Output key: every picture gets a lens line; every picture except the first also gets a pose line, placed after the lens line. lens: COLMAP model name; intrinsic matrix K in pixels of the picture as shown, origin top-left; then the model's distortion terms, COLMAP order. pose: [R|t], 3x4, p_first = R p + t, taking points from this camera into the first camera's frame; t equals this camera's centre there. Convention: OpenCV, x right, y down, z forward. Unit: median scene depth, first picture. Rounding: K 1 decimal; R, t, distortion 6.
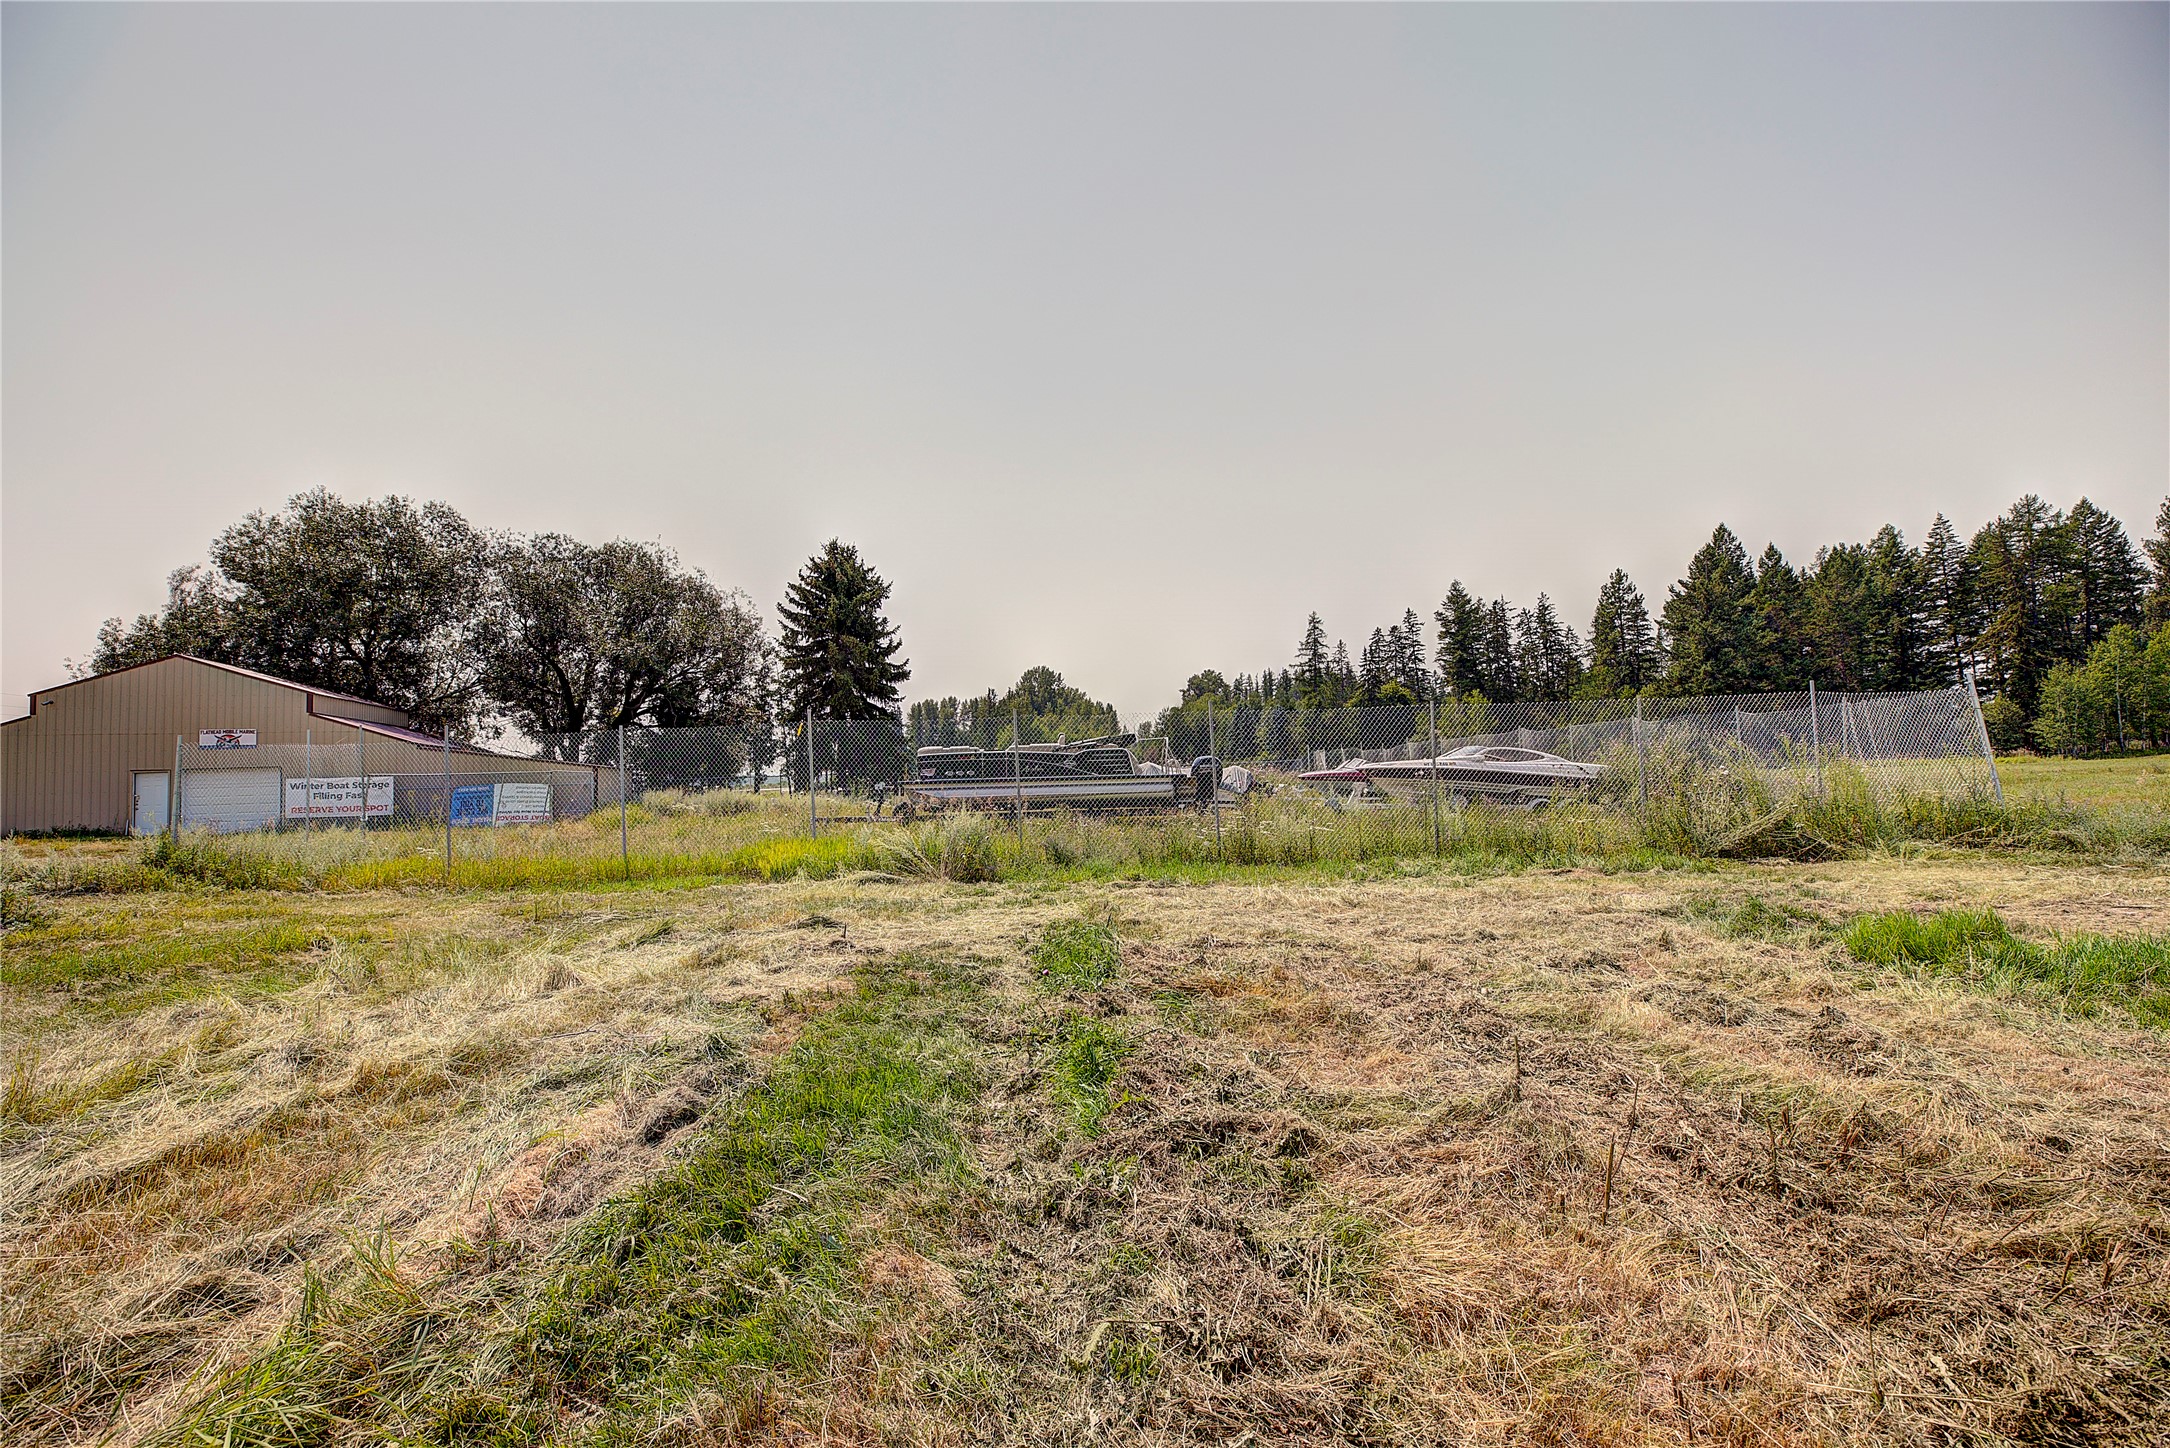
lens RADIAL K [[986.8, 0, 1081.6], [0, 986.8, 720.8], [0, 0, 1]] dist [-0.046293, 0.014836]
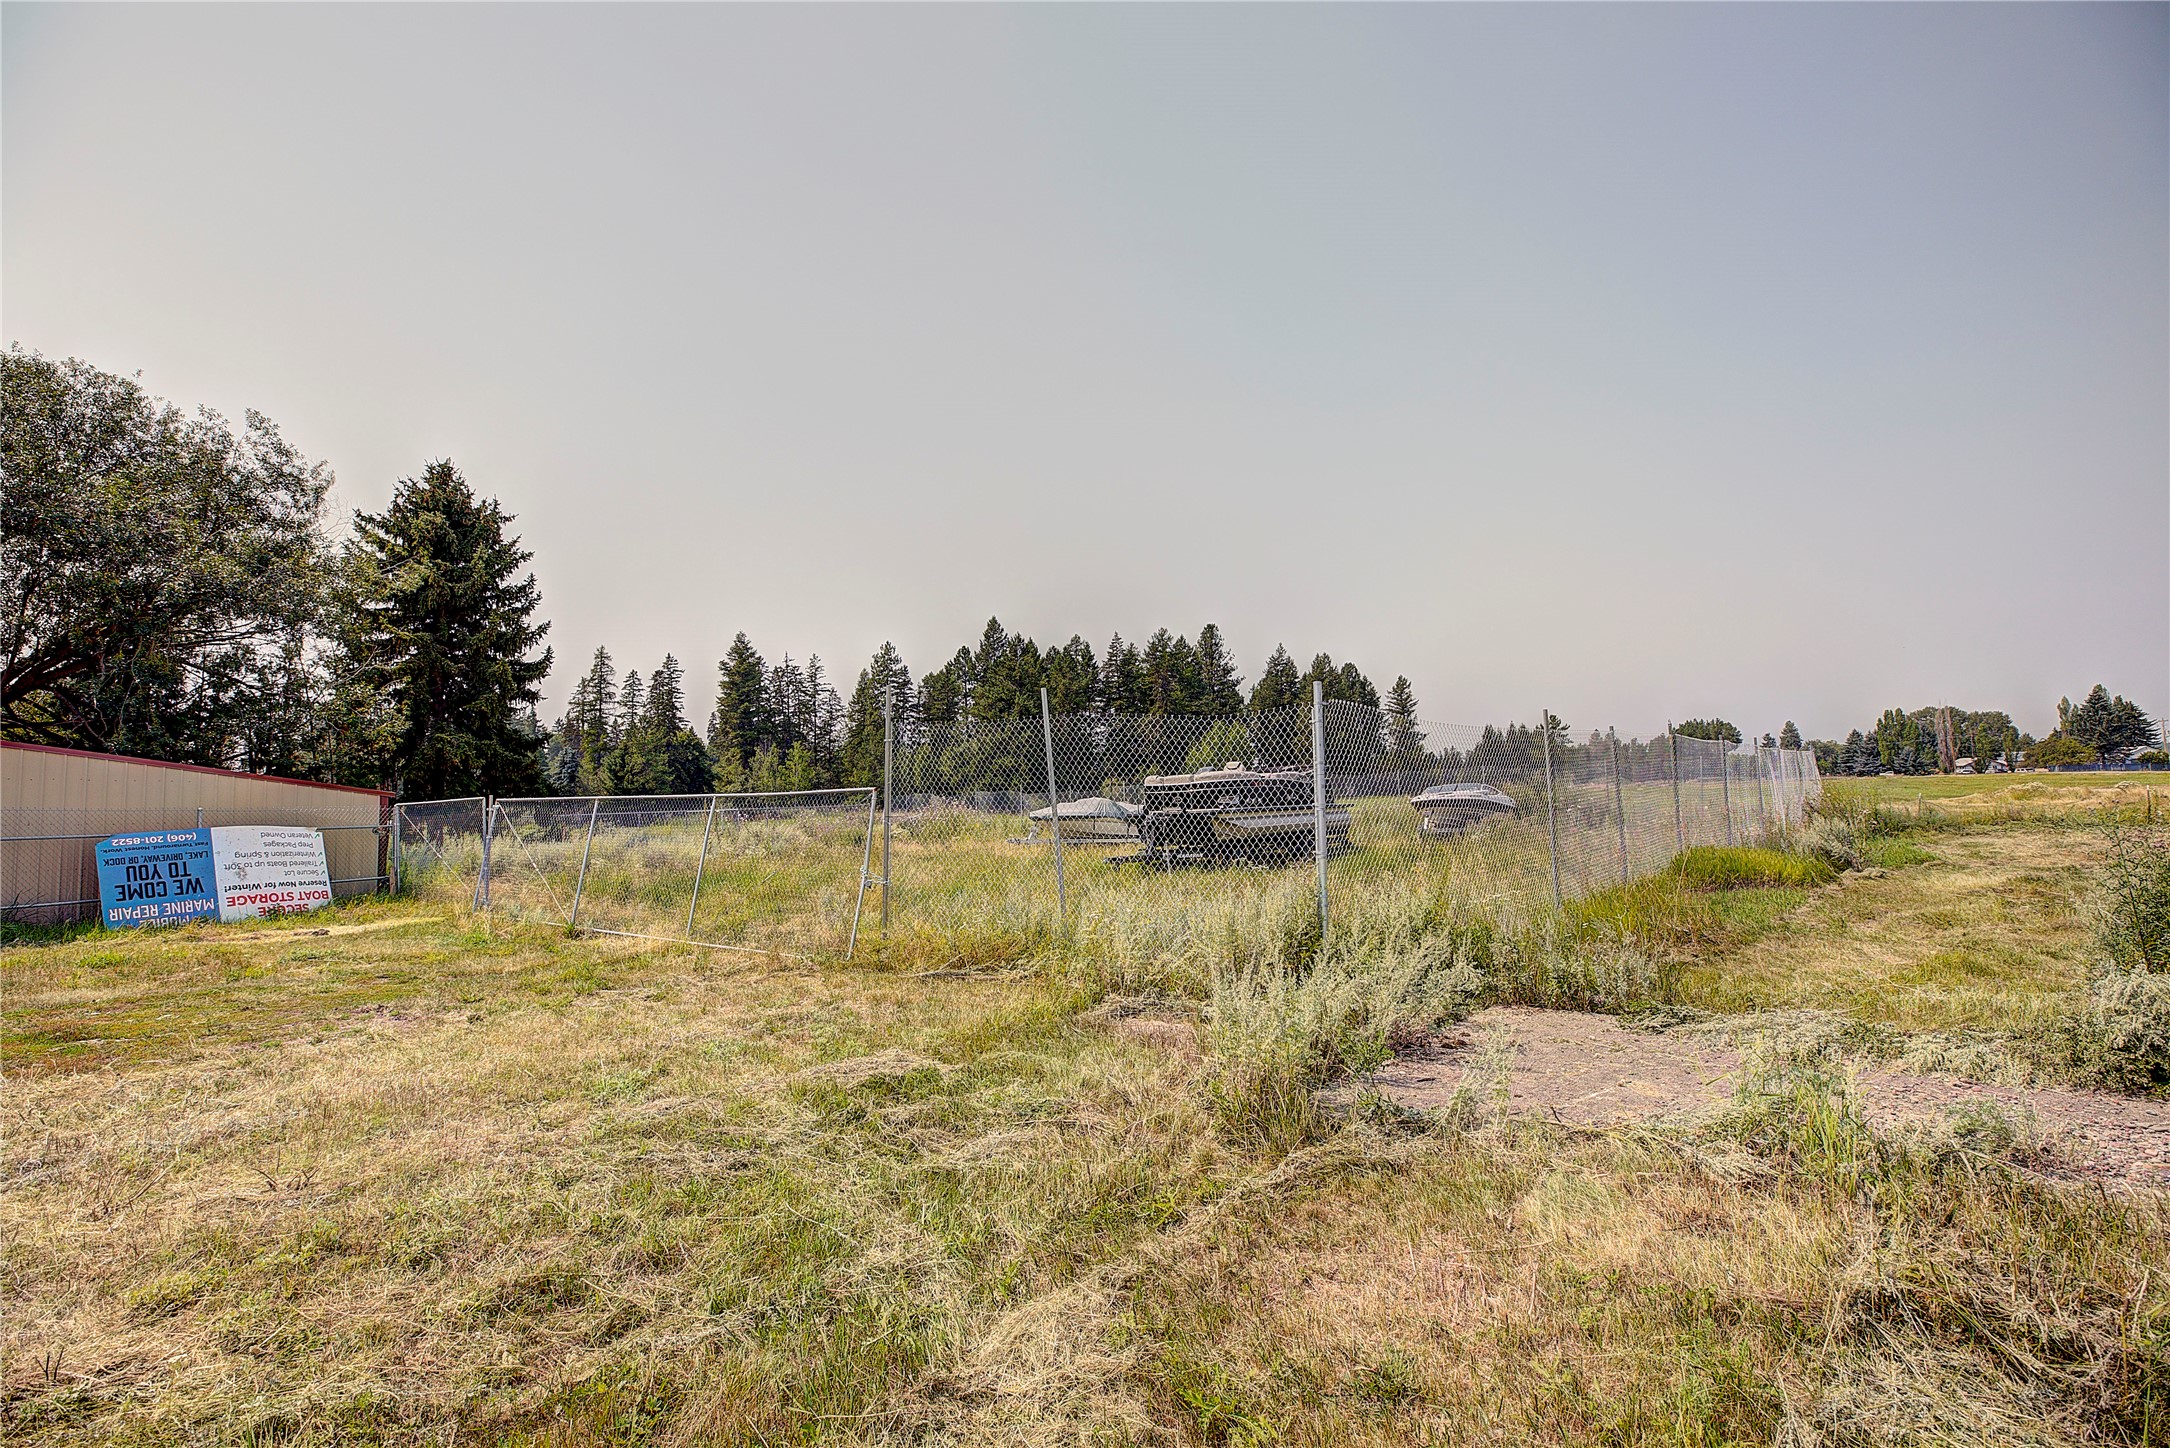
lens RADIAL K [[986.8, 0, 1081.6], [0, 986.8, 720.8], [0, 0, 1]] dist [-0.046293, 0.014836]
pose [[0.649341, 0.070458, 0.757226, -0.471100], [-0.027567, 0.997225, -0.069149, 0.023890], [-0.759997, 0.024027, 0.649482, 0.267662]]
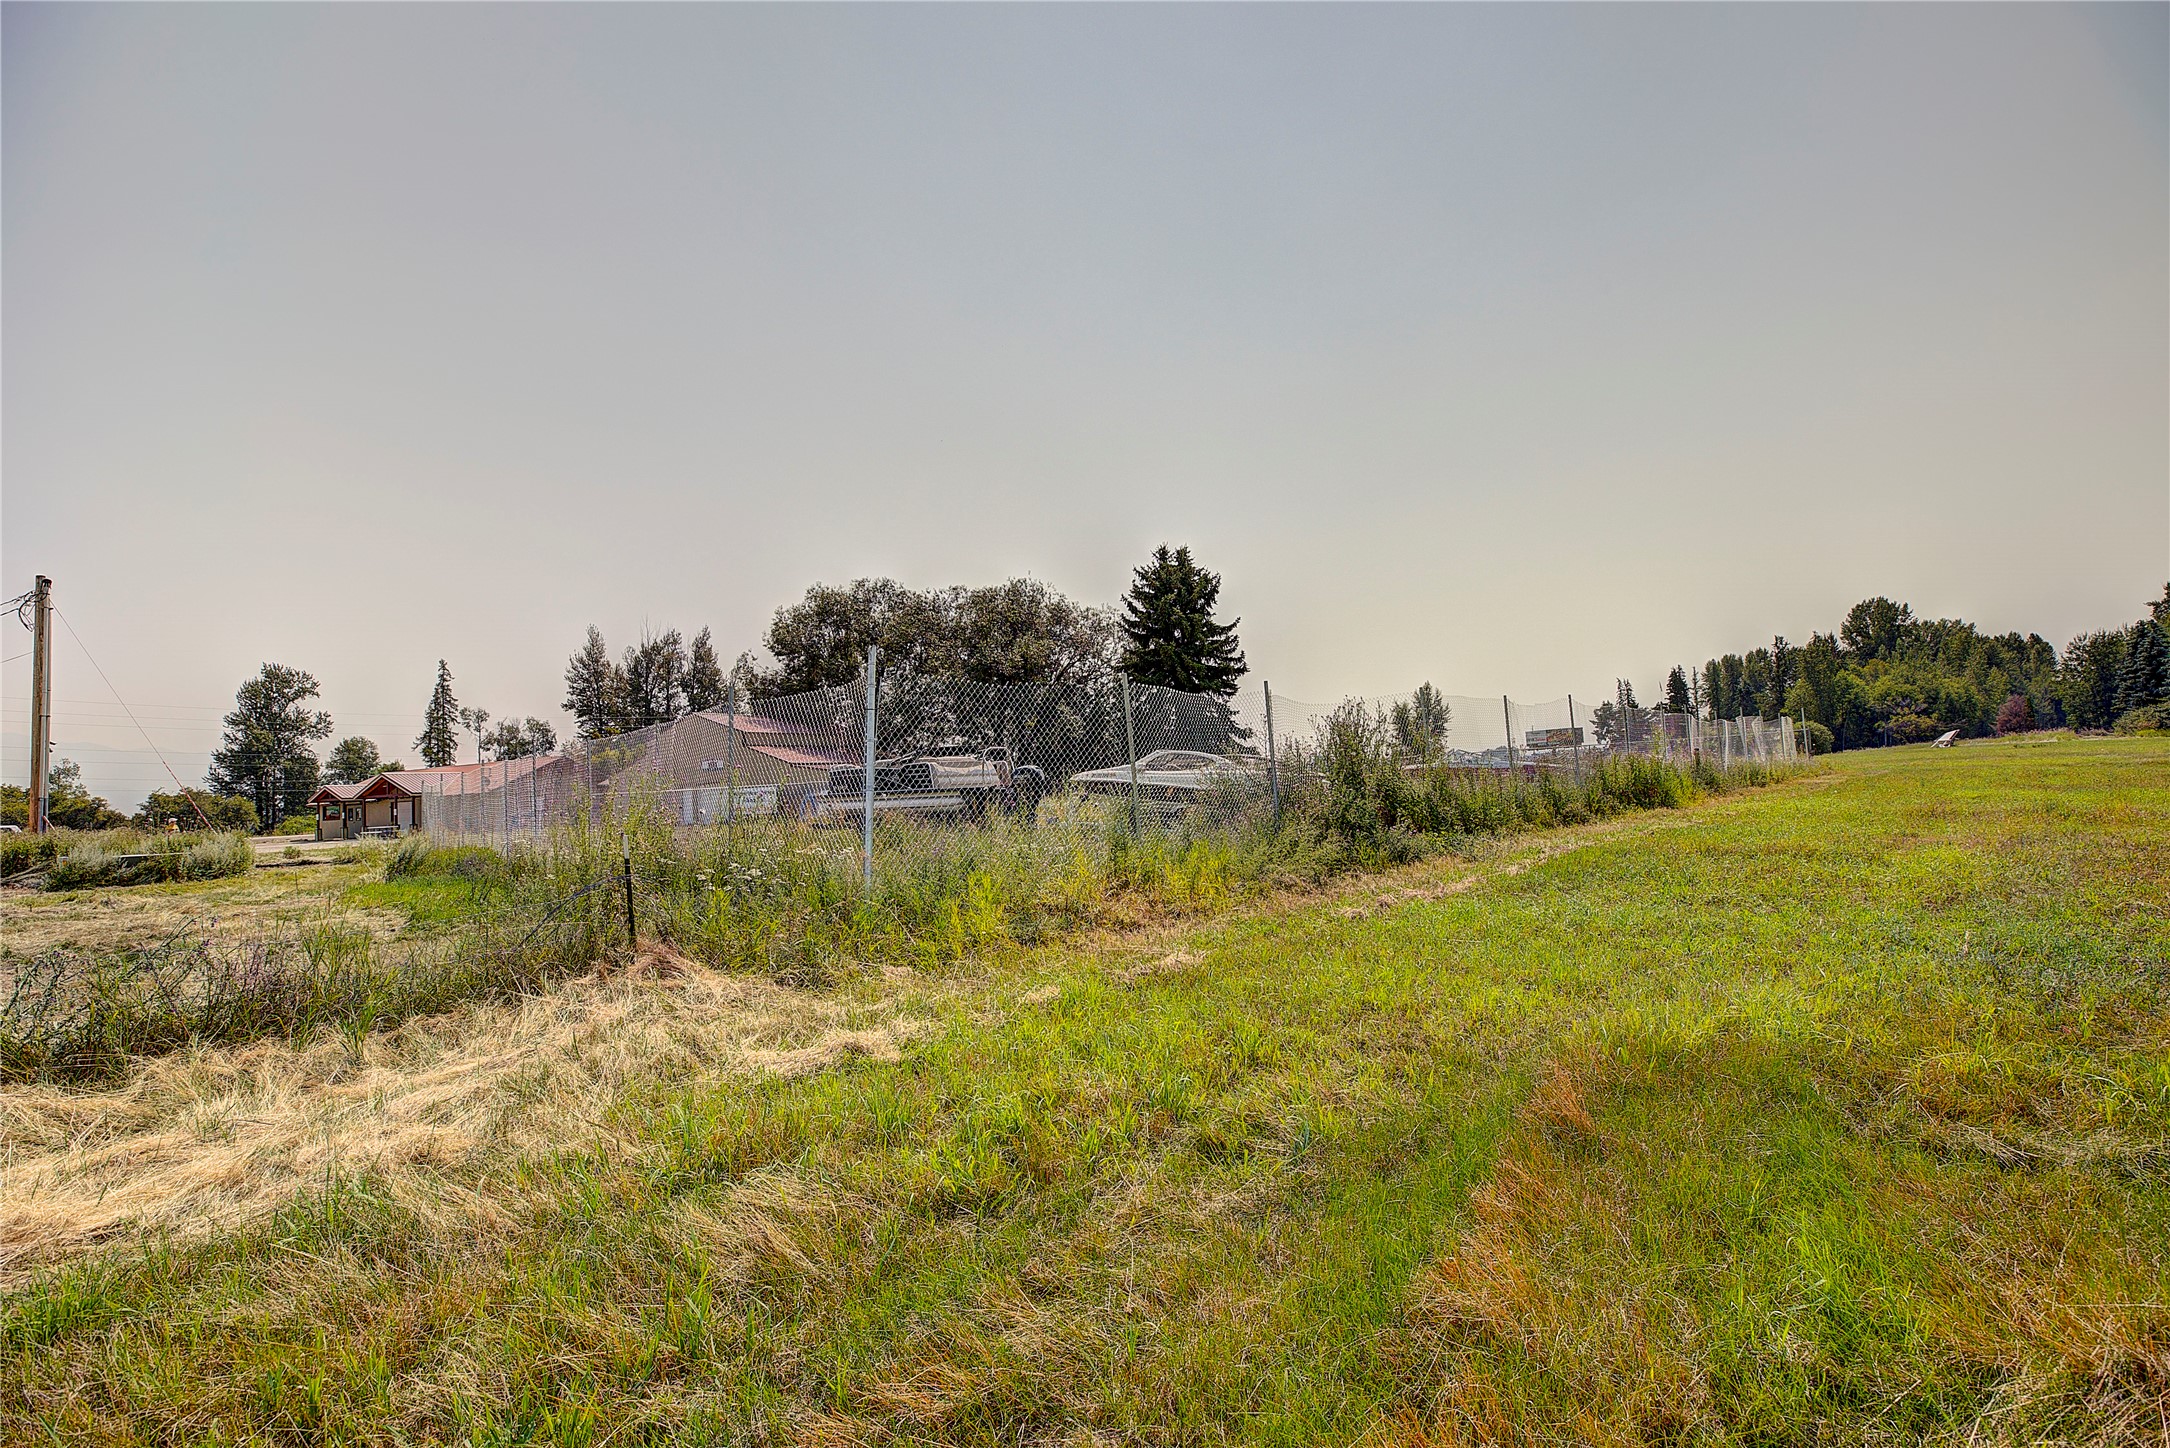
lens RADIAL K [[986.8, 0, 1081.6], [0, 986.8, 720.8], [0, 0, 1]] dist [-0.046293, 0.014836]
pose [[0.690266, -0.055434, -0.721430, 0.450555], [0.072721, 0.997327, -0.007054, 0.002482], [0.719892, -0.047594, 0.692452, 0.213609]]
